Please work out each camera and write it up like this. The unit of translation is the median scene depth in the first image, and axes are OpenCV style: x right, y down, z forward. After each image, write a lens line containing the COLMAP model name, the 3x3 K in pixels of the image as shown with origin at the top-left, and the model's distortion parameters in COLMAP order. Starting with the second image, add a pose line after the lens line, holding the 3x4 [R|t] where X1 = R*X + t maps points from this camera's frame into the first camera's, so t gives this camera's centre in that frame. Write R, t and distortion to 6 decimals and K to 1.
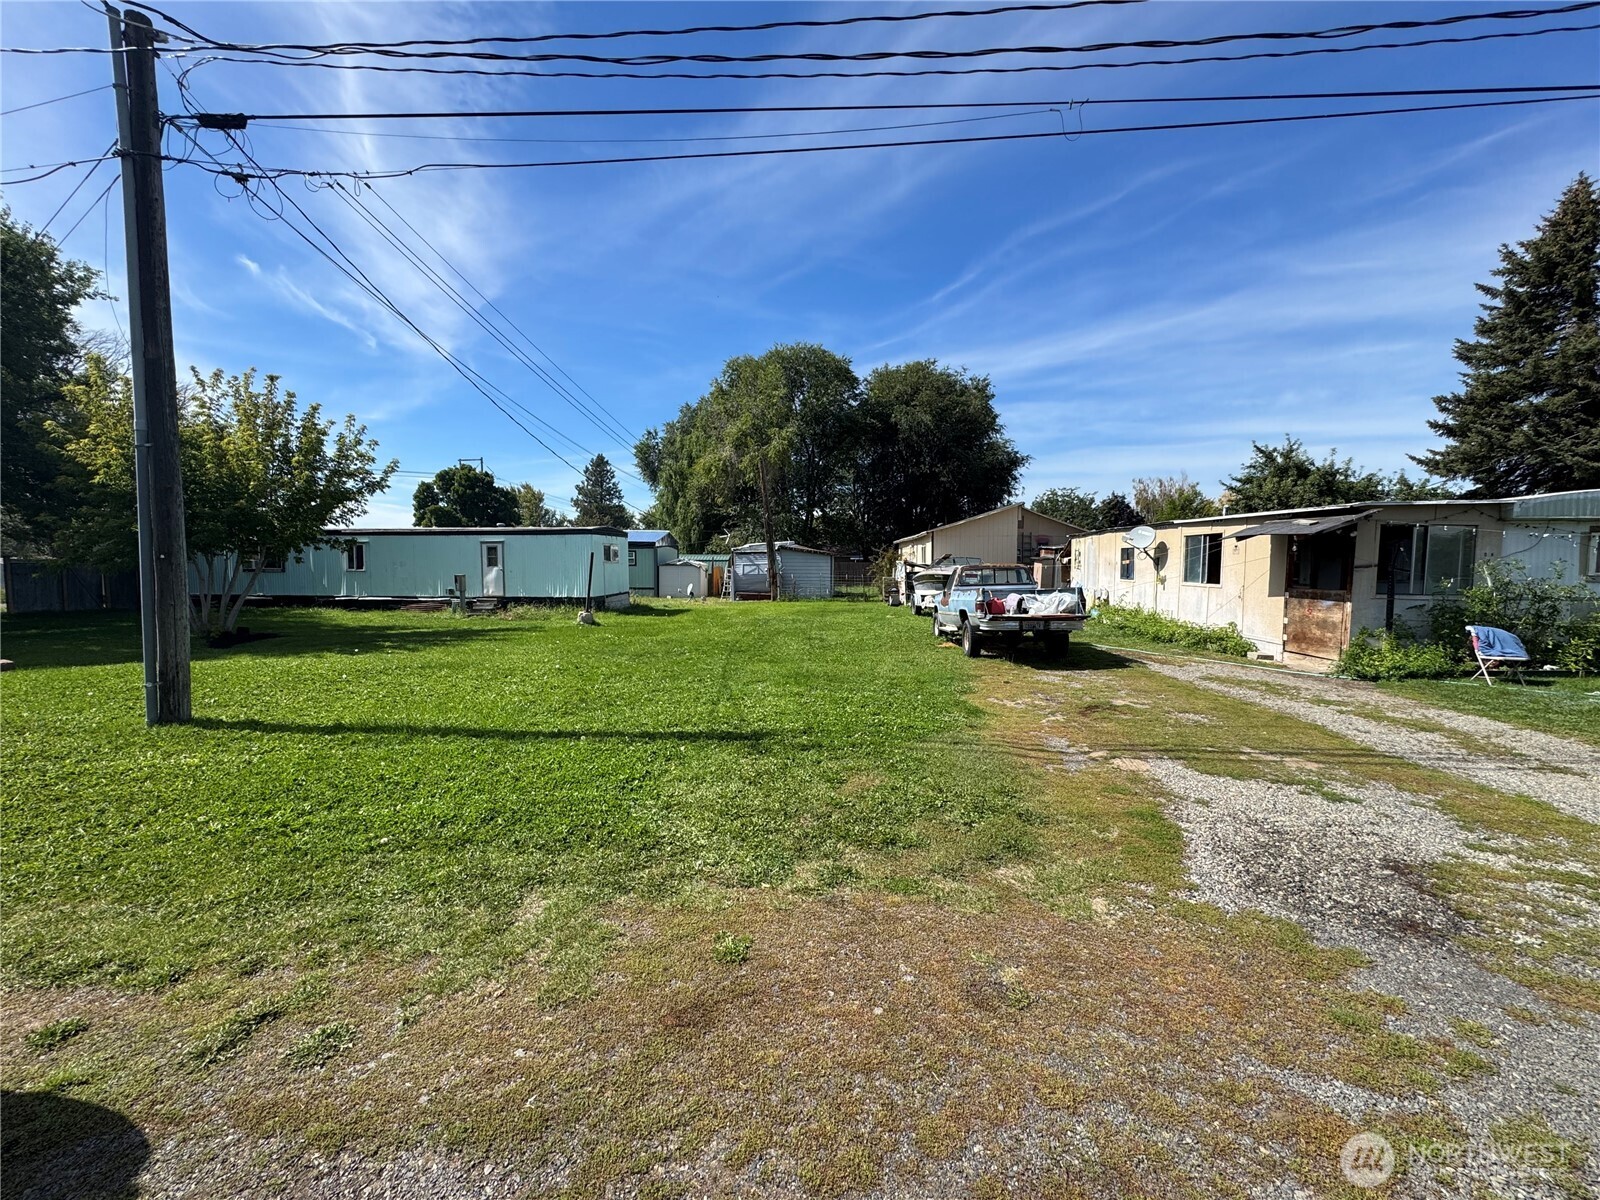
lens RADIAL K [[640.9, 0, 800.0], [0, 640.9, 600.0], [0, 0, 1]] dist [0.001015, -0.000373]
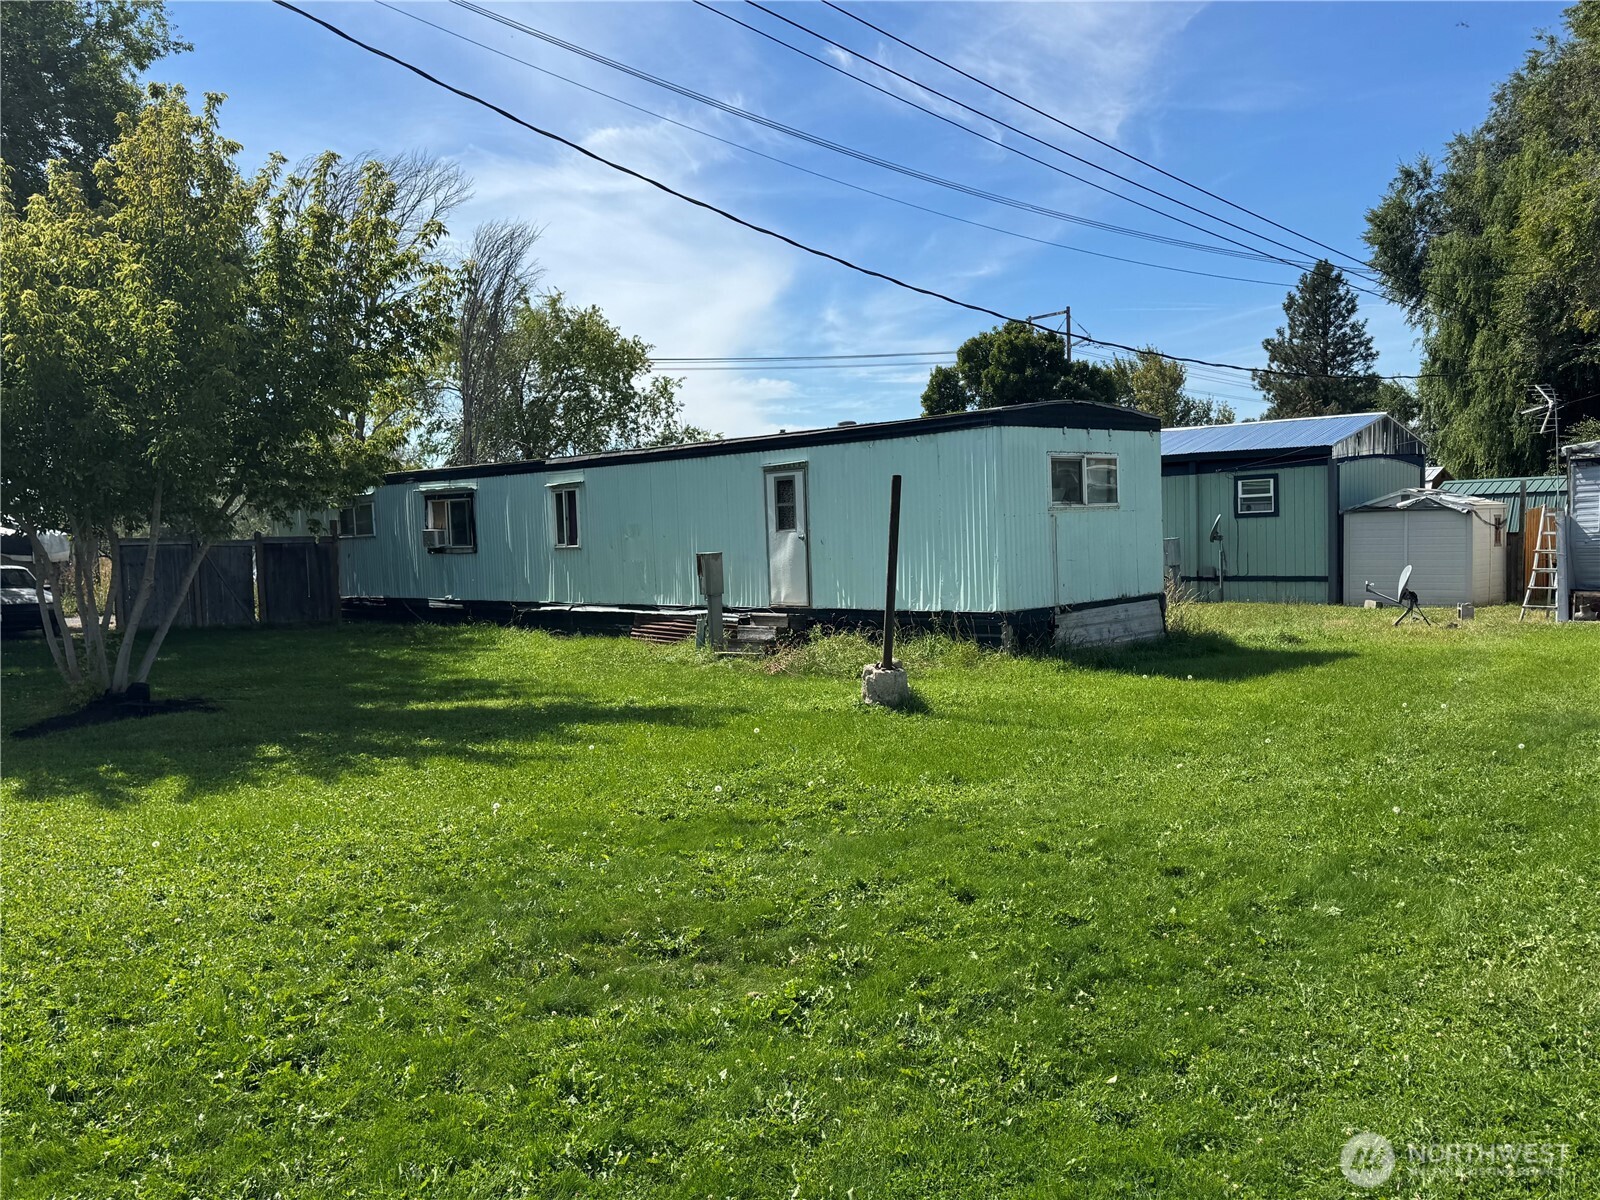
lens RADIAL K [[1327.4, 0, 800.0], [0, 1327.4, 600.0], [0, 0, 1]] dist [0.144018, -0.284305]
pose [[0.761619, 0.005414, -0.648002, 0.023693], [-0.003349, 0.999985, 0.004419, -0.006626], [0.648016, -0.001196, 0.761626, 0.193147]]
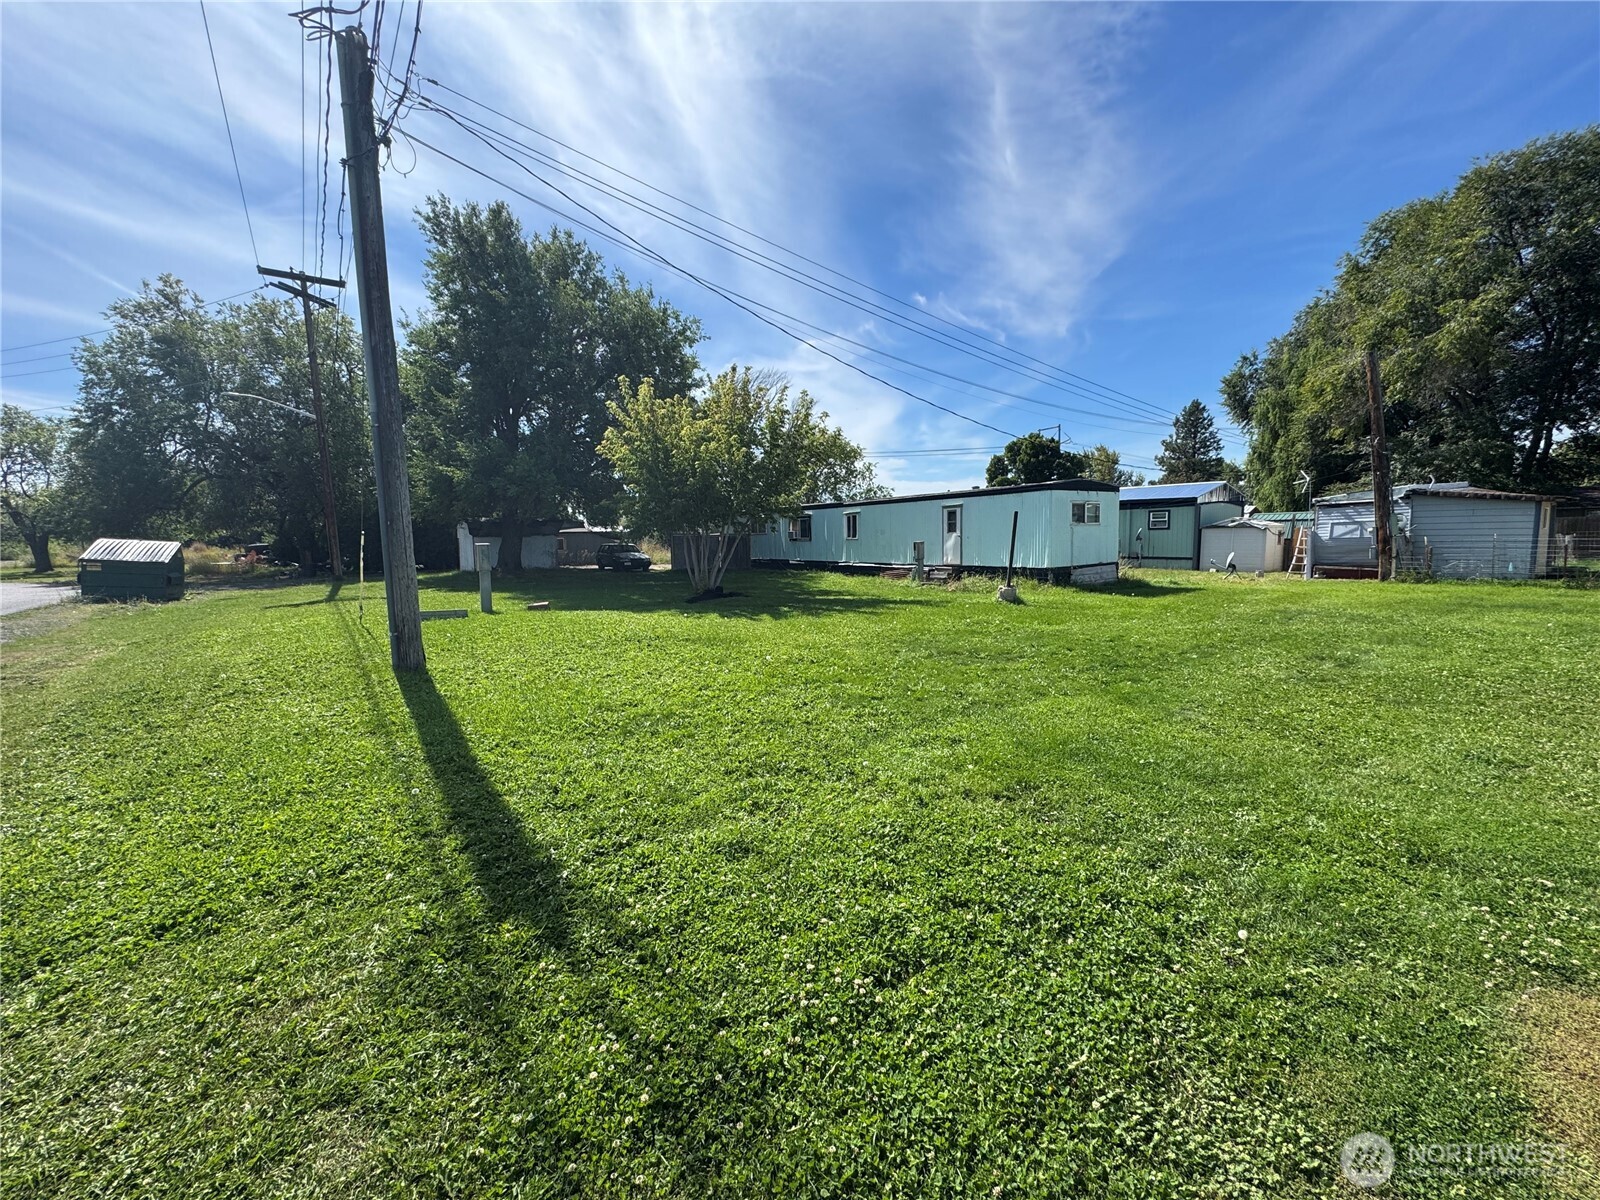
lens RADIAL K [[640.9, 0, 800.0], [0, 640.9, 600.0], [0, 0, 1]] dist [0.001015, -0.000373]
pose [[0.639250, 0.060244, -0.766636, 0.048384], [-0.023329, 0.997987, 0.058971, -0.002138], [0.768645, -0.019812, 0.639368, 0.115142]]
